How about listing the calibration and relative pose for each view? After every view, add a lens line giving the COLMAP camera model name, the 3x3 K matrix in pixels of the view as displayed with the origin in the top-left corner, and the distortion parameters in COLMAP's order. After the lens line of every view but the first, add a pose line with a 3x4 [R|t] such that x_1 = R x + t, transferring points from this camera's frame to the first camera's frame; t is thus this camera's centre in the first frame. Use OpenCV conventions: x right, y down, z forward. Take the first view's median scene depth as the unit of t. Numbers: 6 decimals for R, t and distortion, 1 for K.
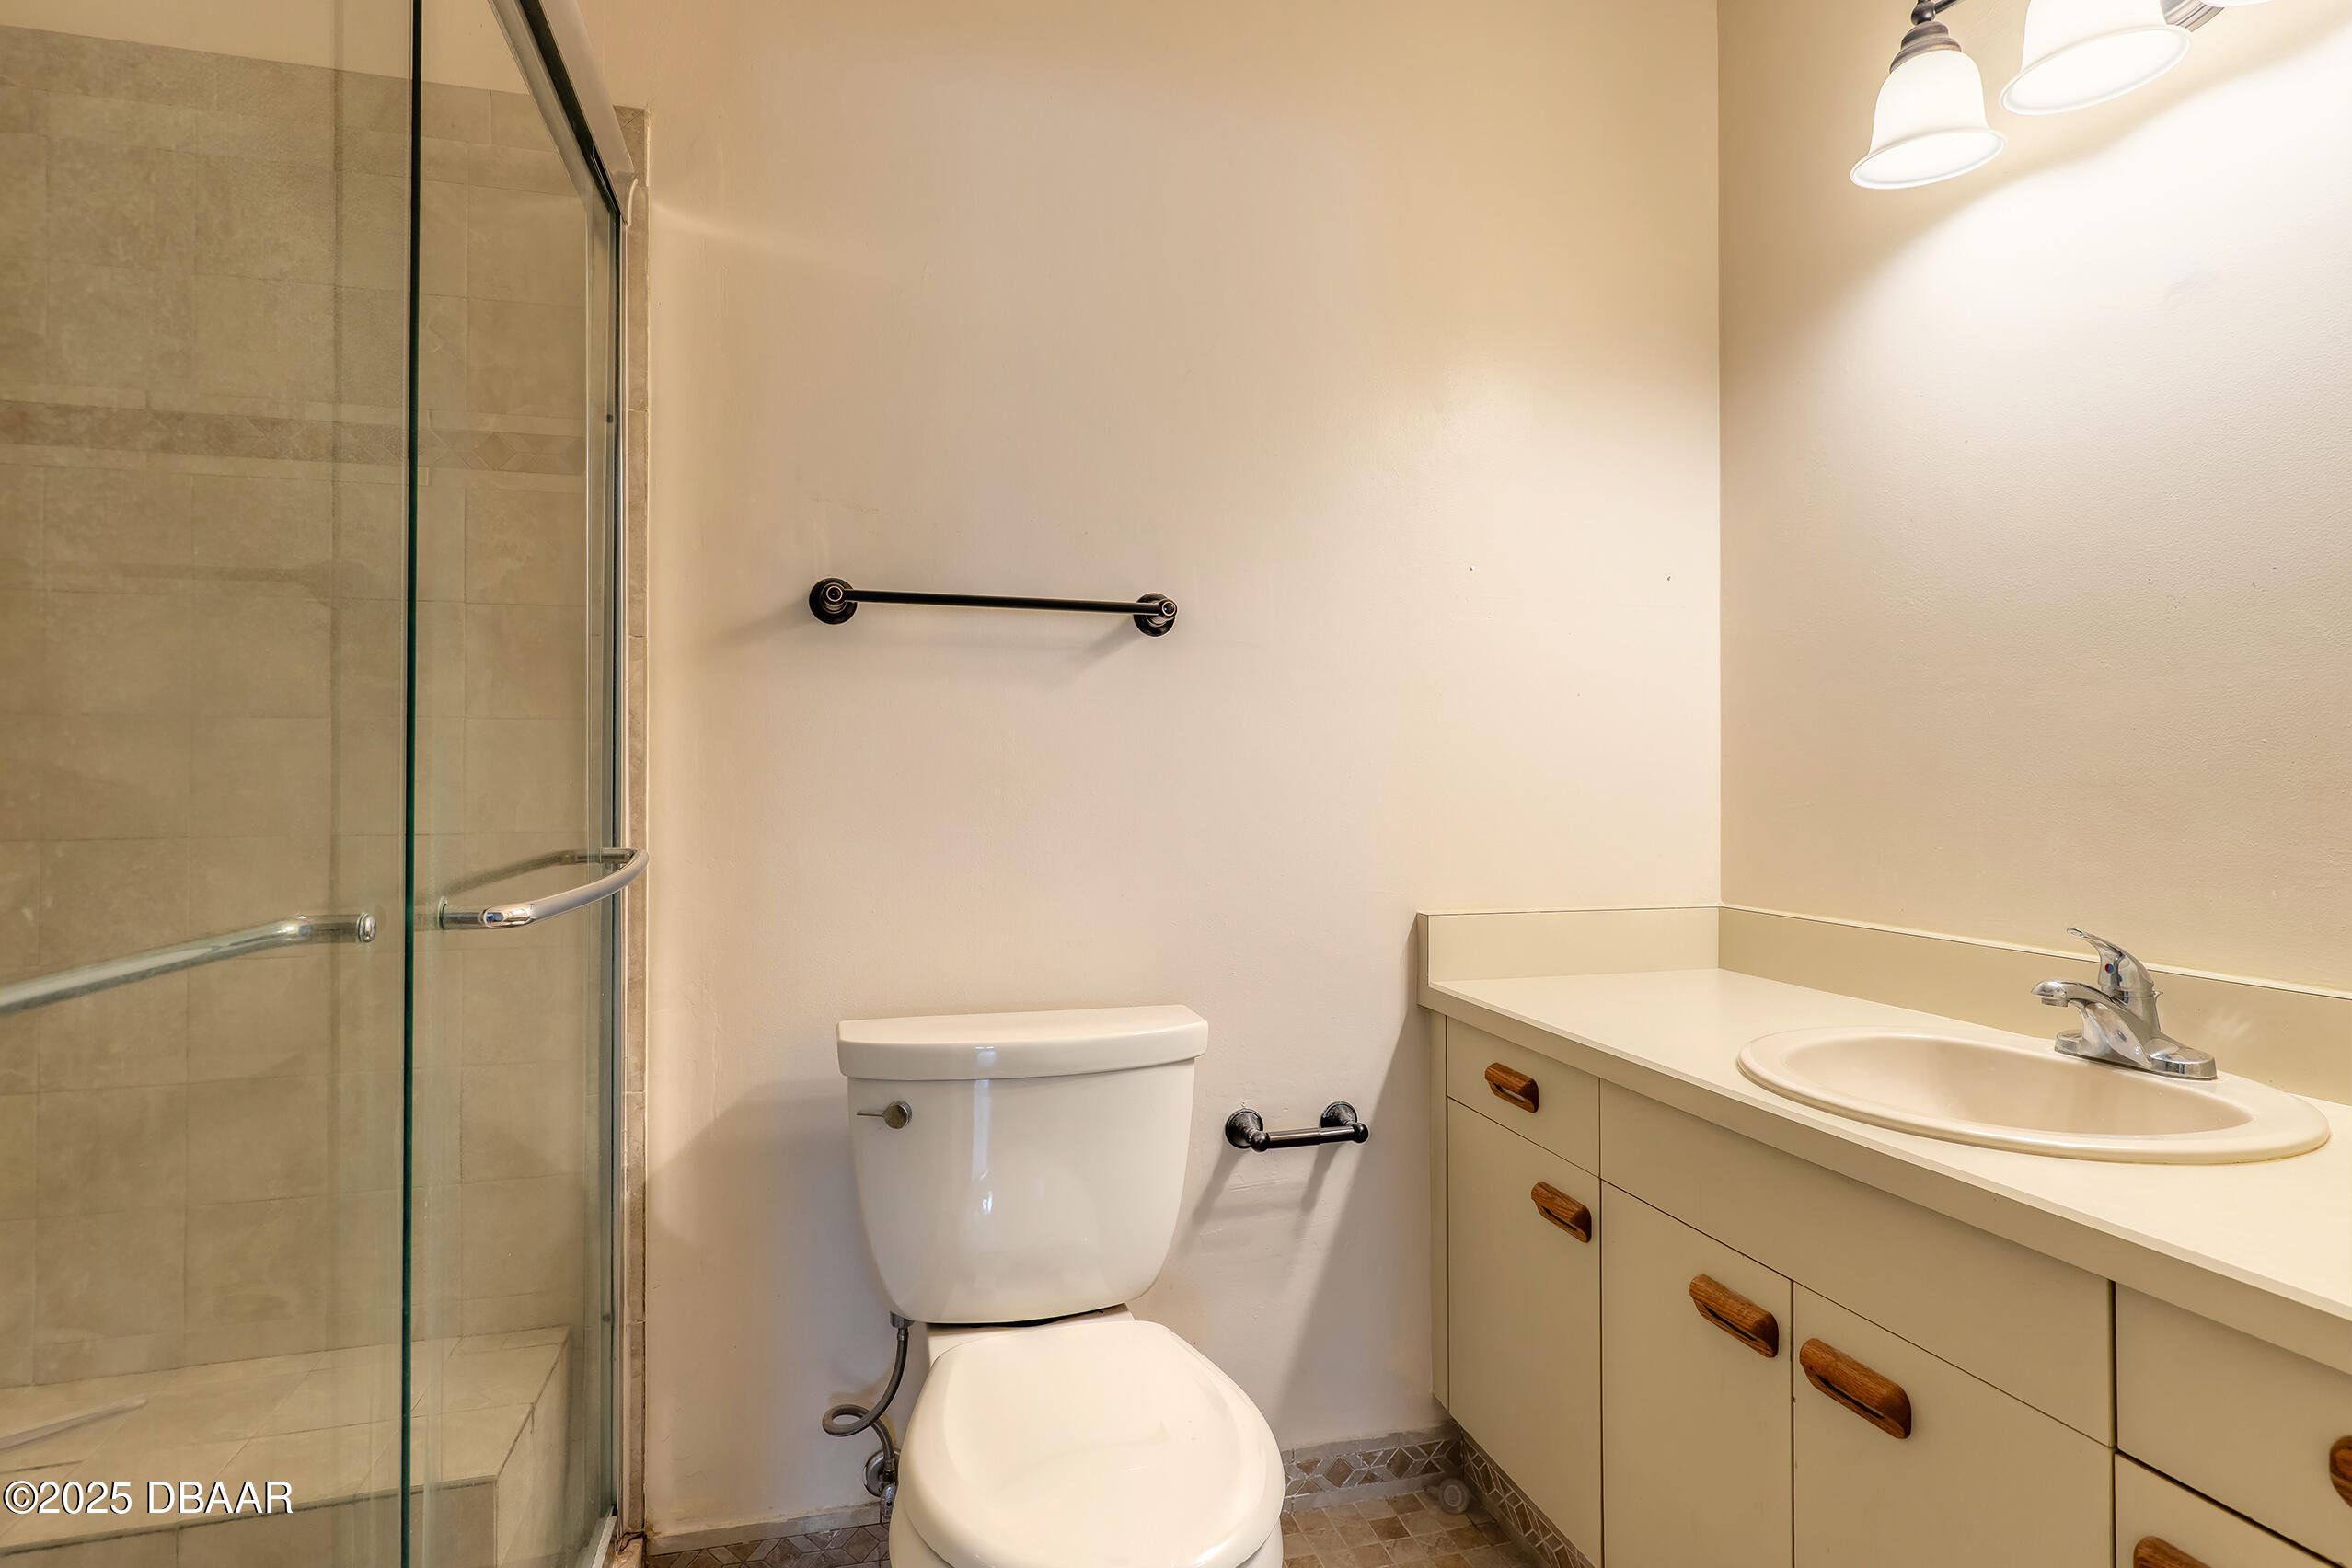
lens RADIAL K [[1177.6, 0, 1168.9], [0, 1177.6, 760.8], [0, 0, 1]] dist [-0.006576, -0.000089]
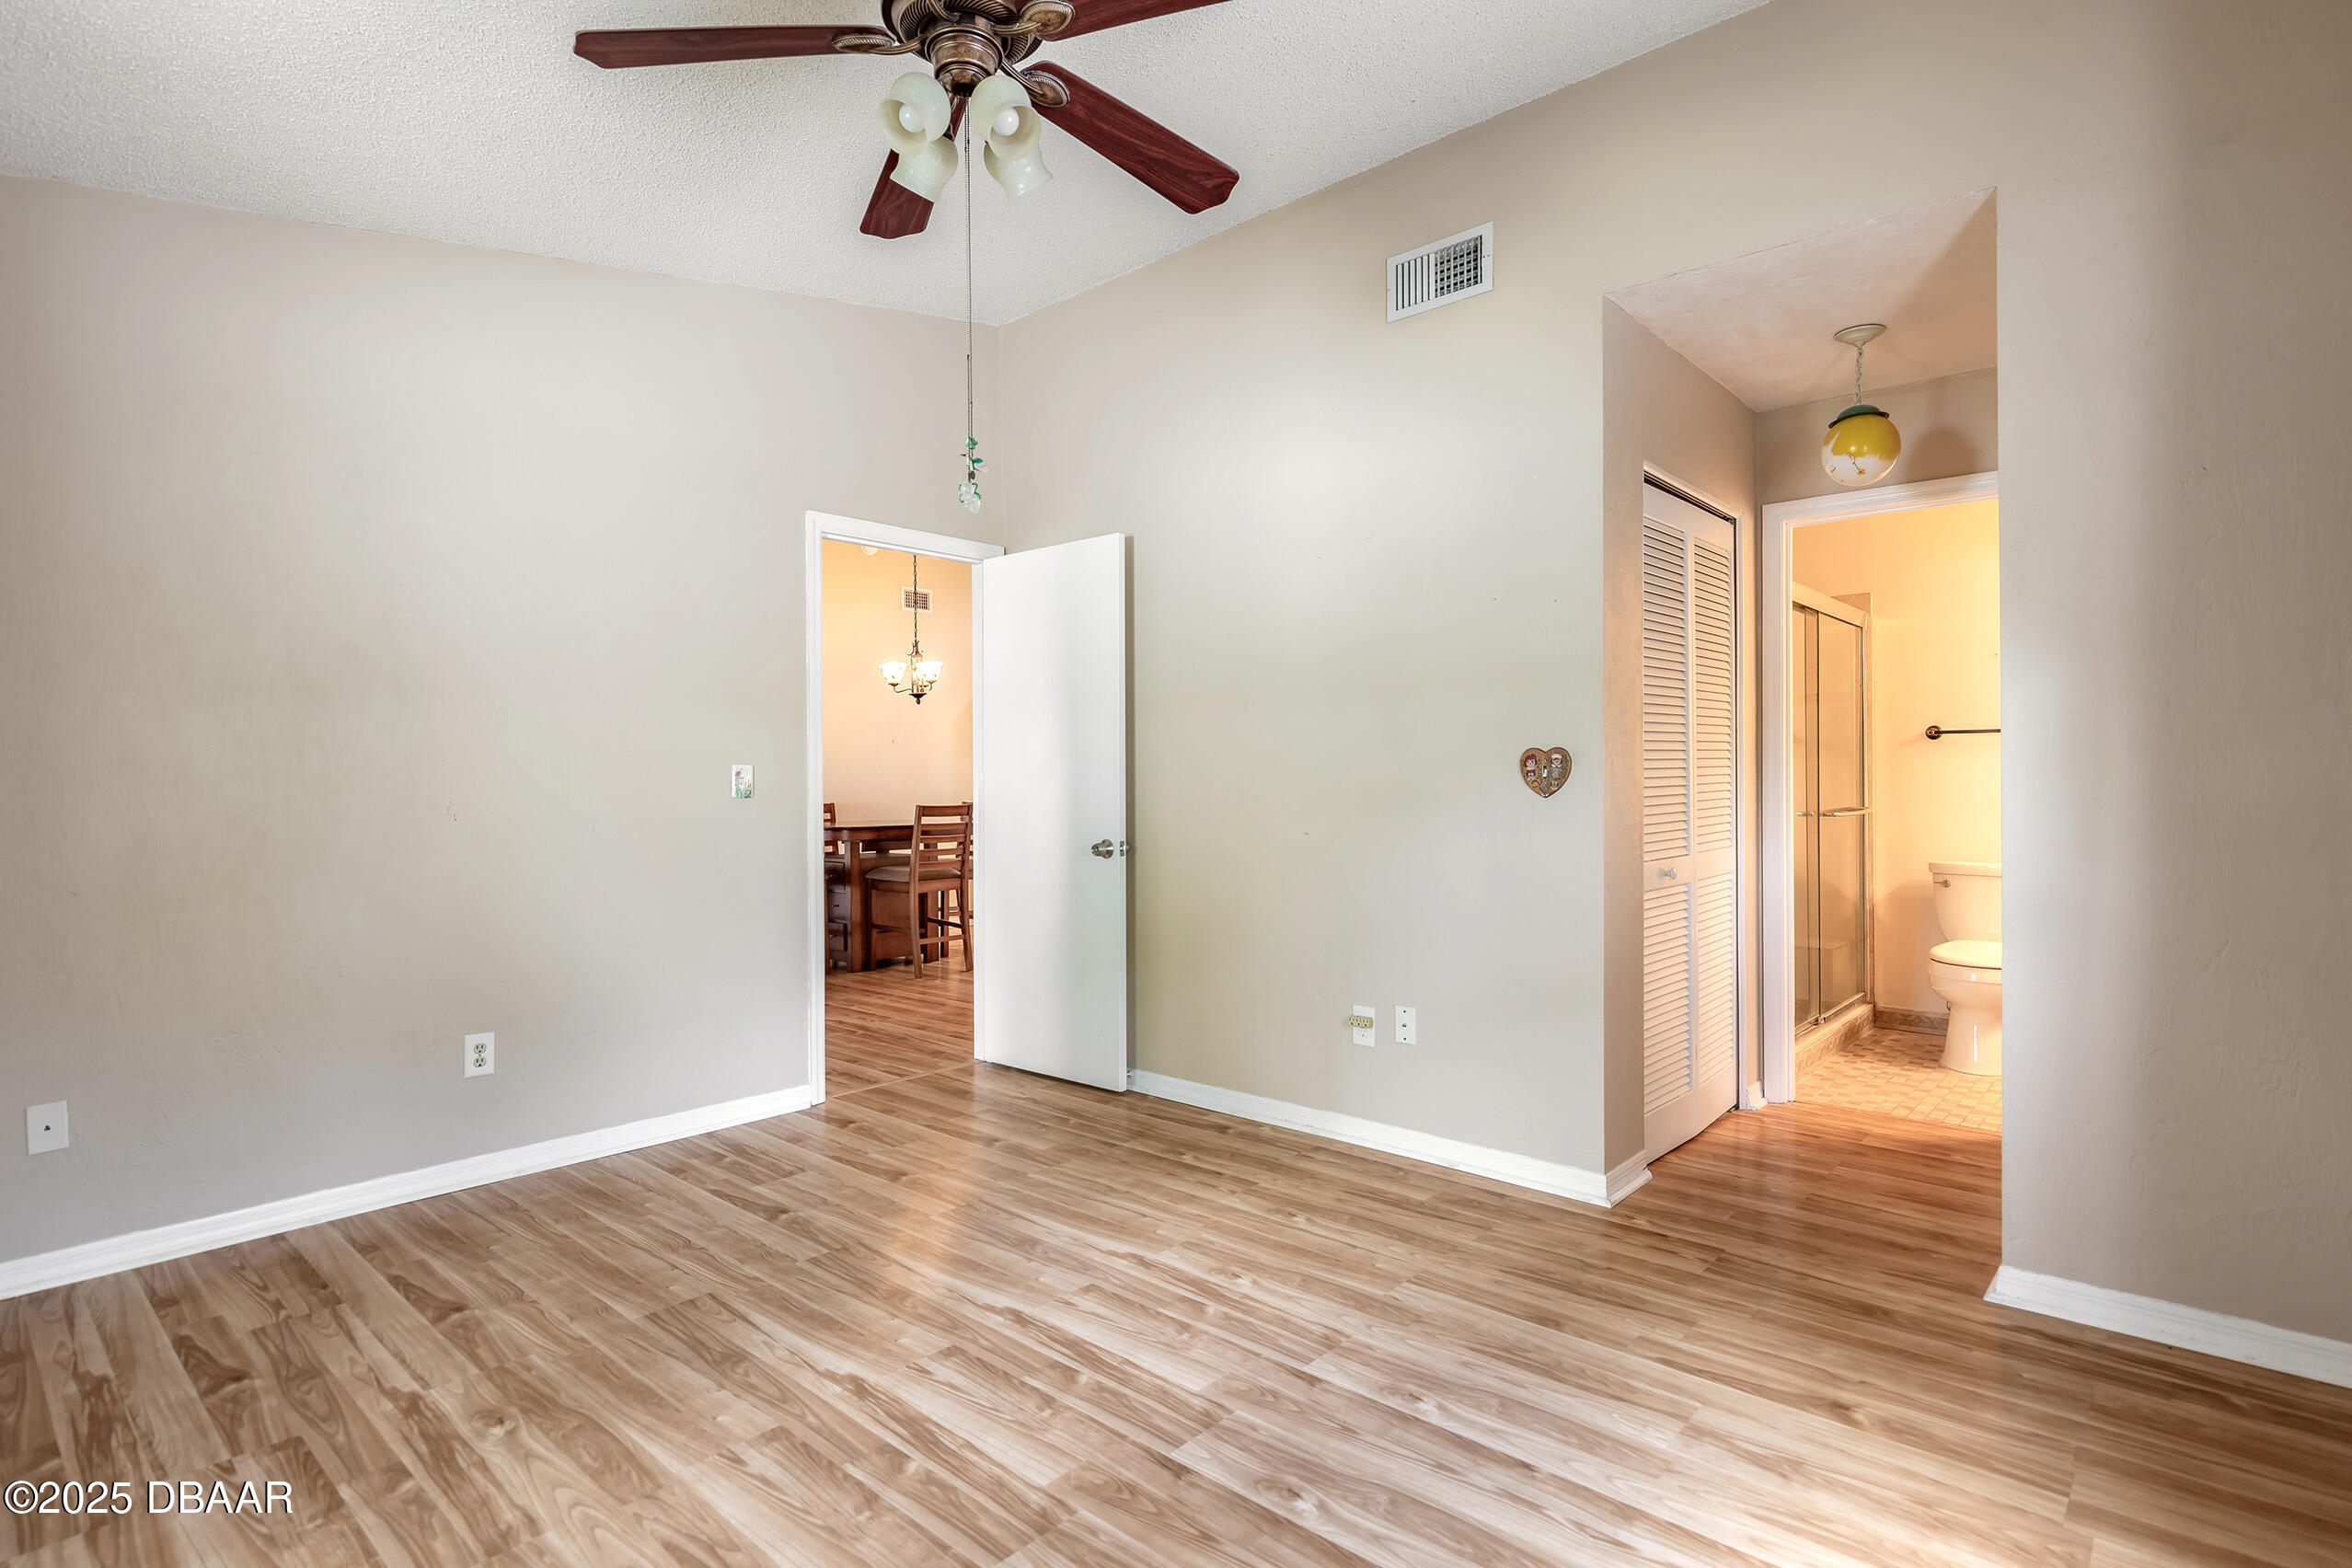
lens RADIAL K [[1177.6, 0, 1168.2], [0, 1177.6, 793.7], [0, 0, 1]] dist [-0.006576, -0.000089]
pose [[0.527278, 0.001372, -0.849692, 1.396929], [0.016207, 0.999801, 0.011672, -0.042941], [0.849538, -0.019925, 0.527151, -2.582376]]
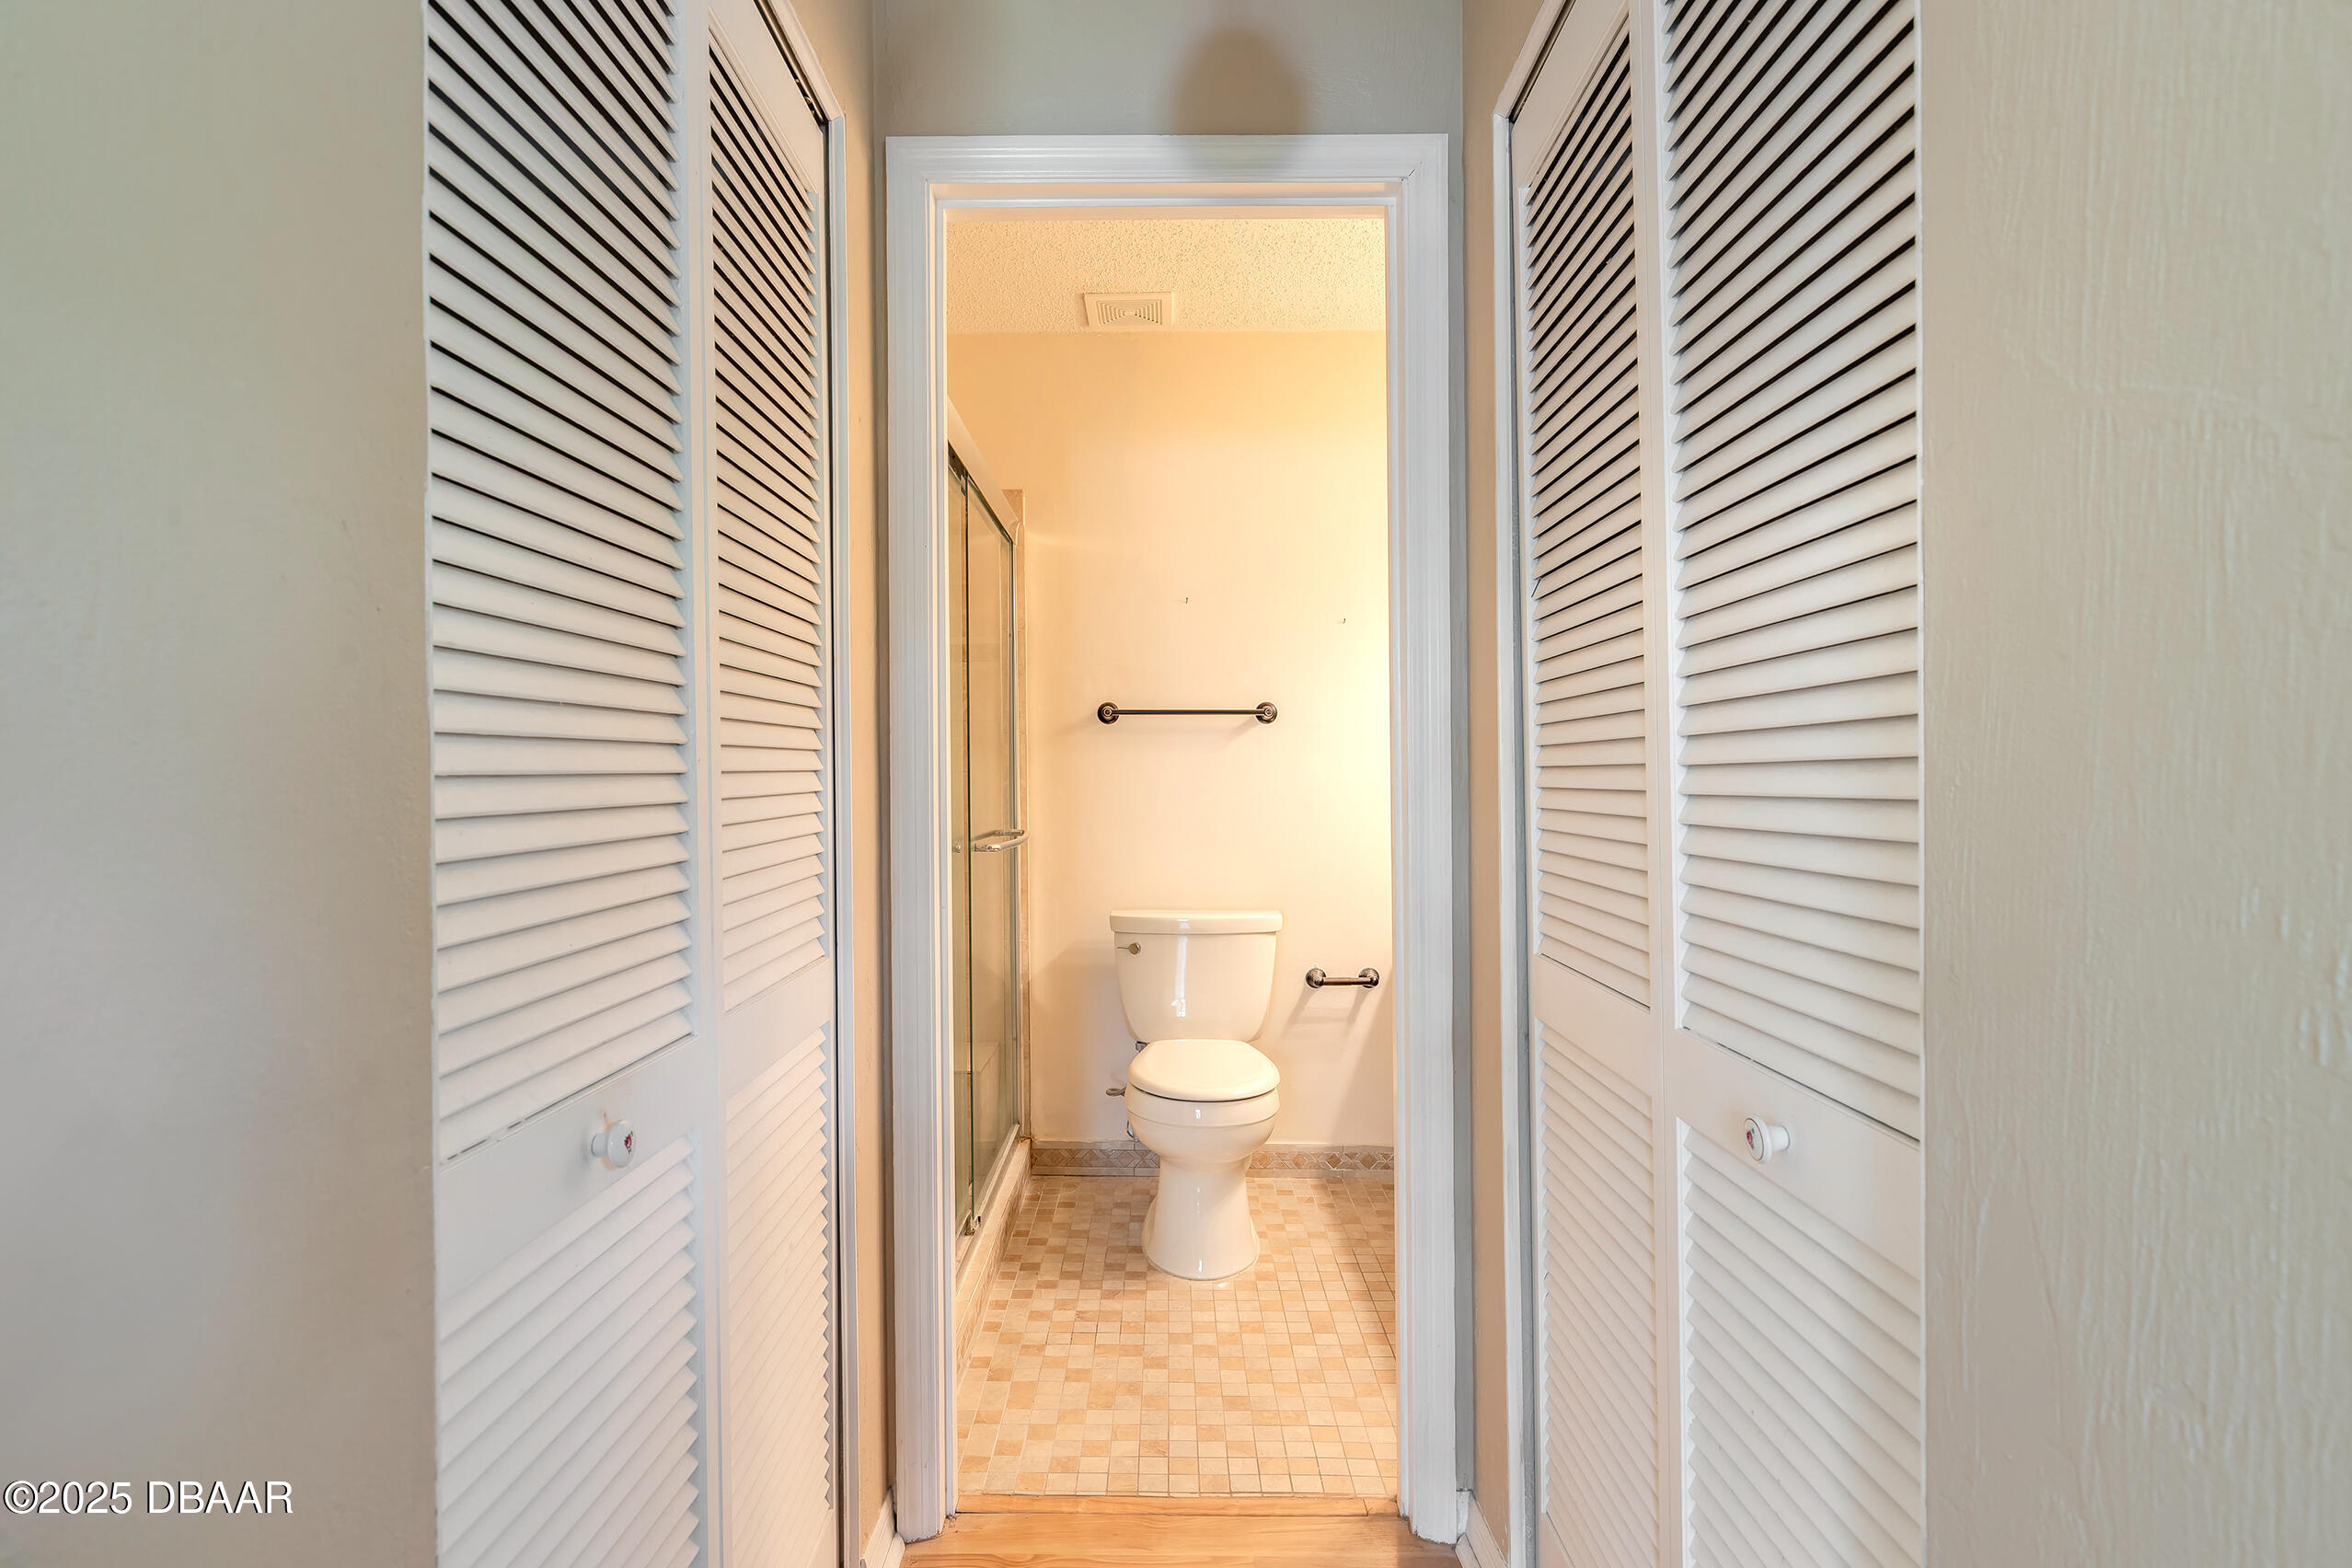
lens RADIAL K [[1177.6, 0, 1168.4], [0, 1177.6, 784.1], [0, 0, 1]] dist [-0.006576, -0.000089]
pose [[0.962535, -0.005830, -0.271095, 0.404340], [0.010820, 0.999798, 0.016916, -0.045721], [0.270941, -0.019215, 0.962404, -1.040978]]
